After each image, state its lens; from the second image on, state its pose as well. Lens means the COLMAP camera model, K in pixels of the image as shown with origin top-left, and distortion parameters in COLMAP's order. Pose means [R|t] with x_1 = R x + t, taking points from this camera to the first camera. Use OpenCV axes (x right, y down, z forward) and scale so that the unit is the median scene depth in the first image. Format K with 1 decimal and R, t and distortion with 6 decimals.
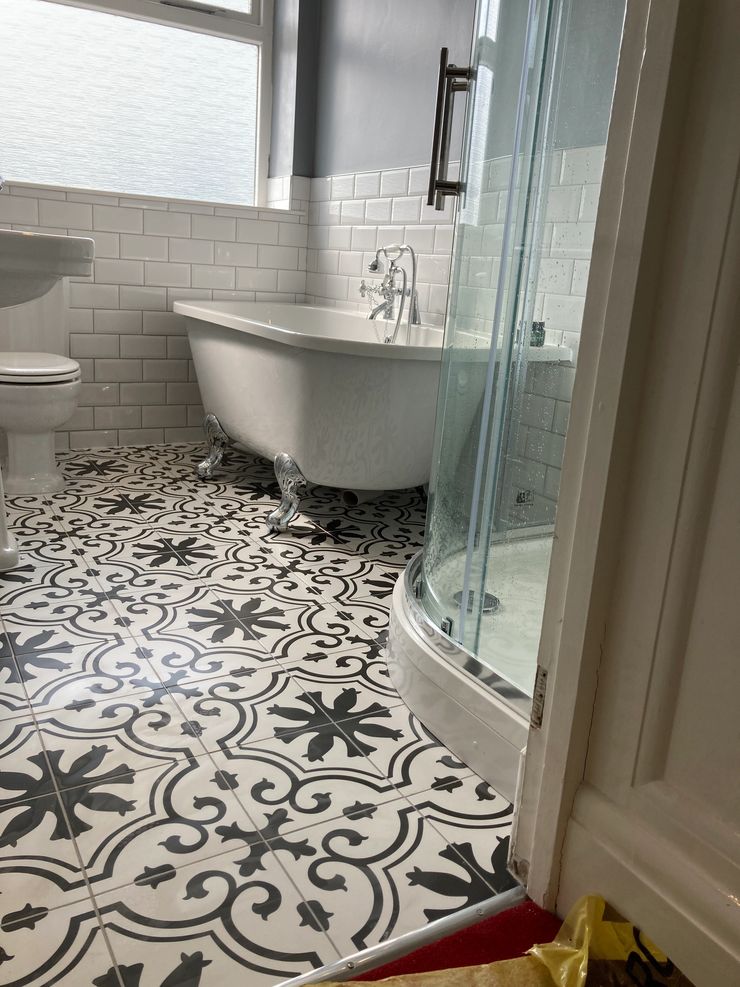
lens RADIAL K [[817.1, 0, 375.2], [0, 817.1, 495.1], [0, 0, 1]] dist [0.027695, -0.034119]
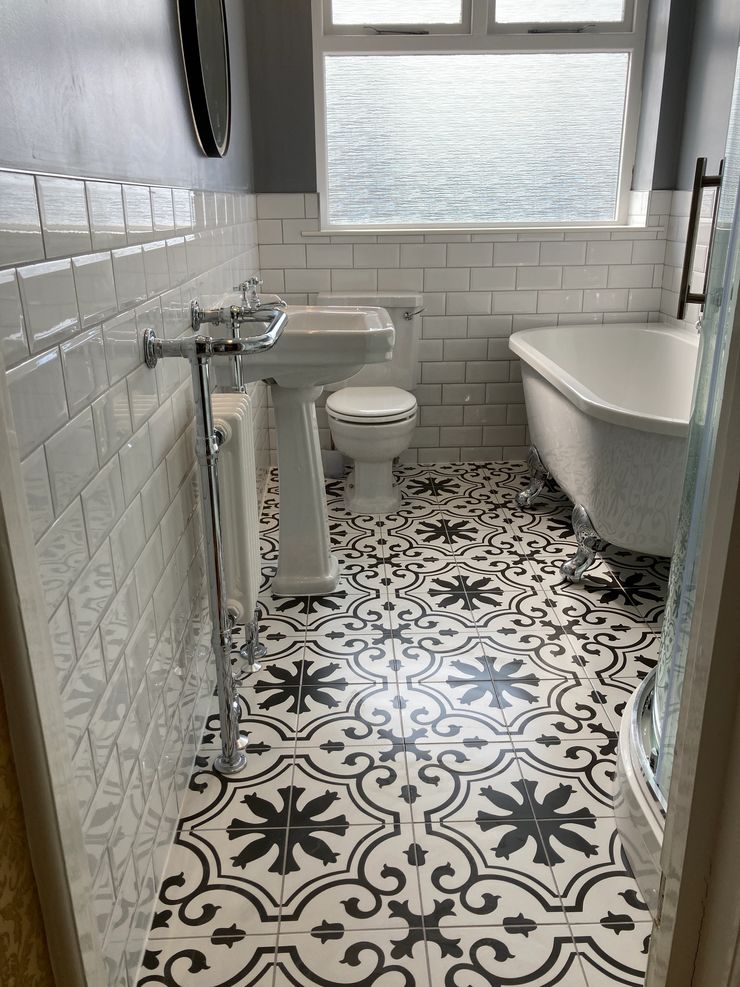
lens RADIAL K [[817.1, 0, 364.2], [0, 817.1, 490.6], [0, 0, 1]] dist [0.027695, -0.034119]
pose [[0.872432, 0.088443, -0.480665, 0.165821], [-0.062085, 0.995578, 0.070502, -0.150571], [0.484775, -0.031666, 0.874065, -0.014777]]
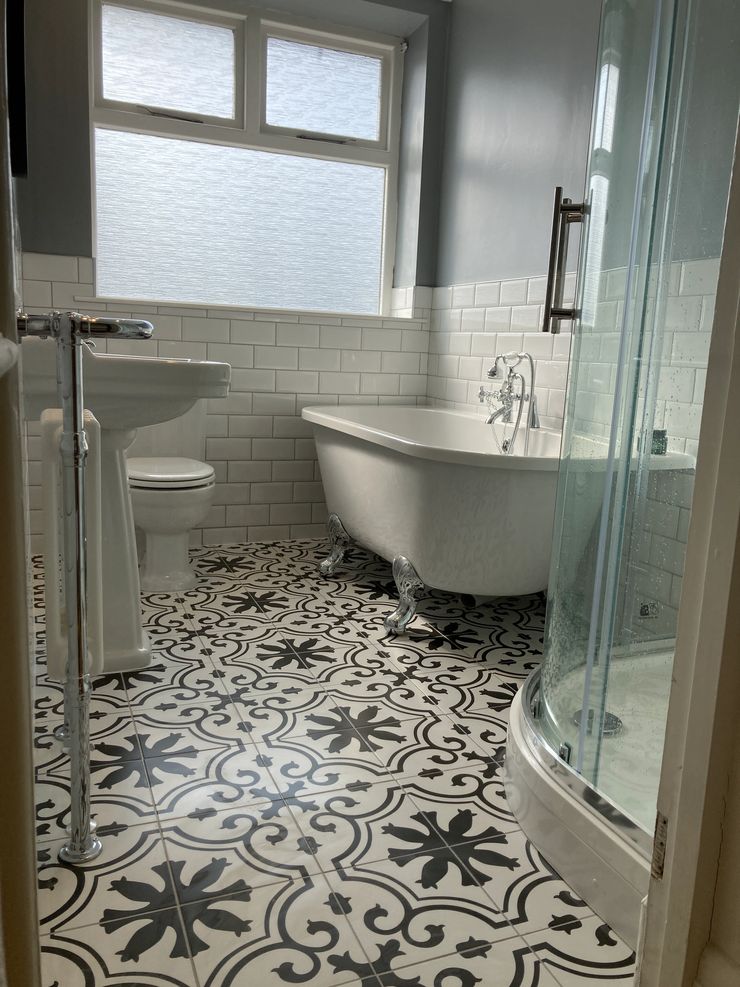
lens RADIAL K [[817.1, 0, 384.7], [0, 817.1, 495.3], [0, 0, 1]] dist [0.027695, -0.034119]
pose [[0.990743, 0.001875, -0.135739, 0.004999], [-0.015432, 0.994979, -0.098890, -0.032116], [0.134872, 0.100069, 0.985797, -0.019448]]
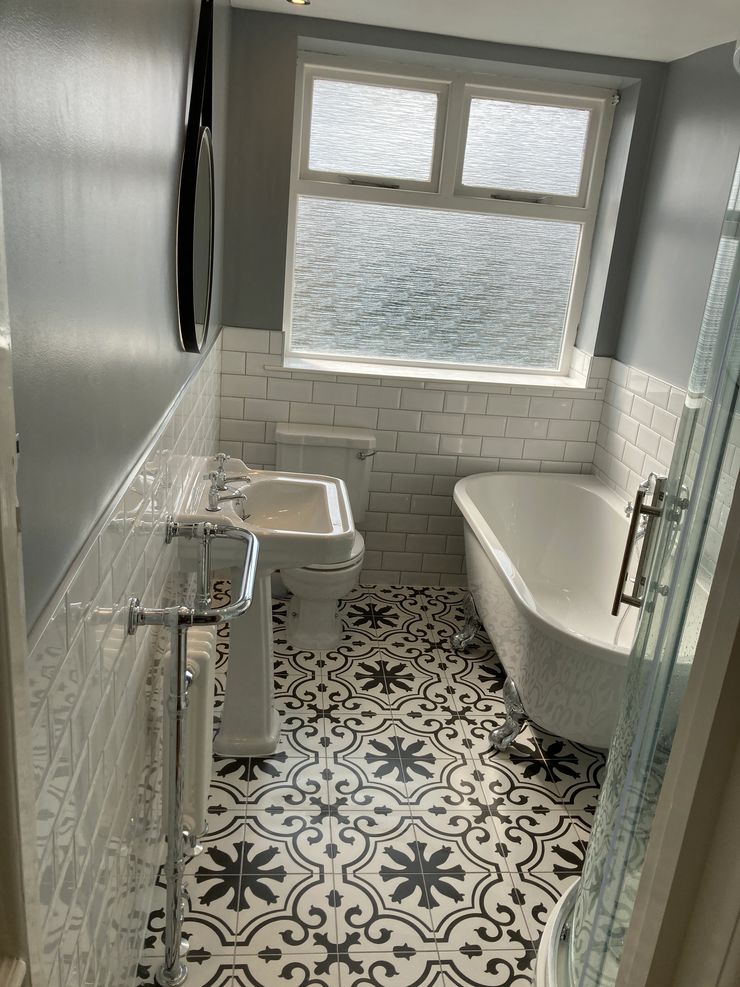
lens RADIAL K [[817.1, 0, 376.9], [0, 817.1, 490.9], [0, 0, 1]] dist [0.027695, -0.034119]
pose [[0.908812, 0.144735, -0.391296, 0.135716], [-0.139893, 0.989316, 0.041023, -0.386500], [0.393053, 0.017457, 0.919350, -0.088255]]
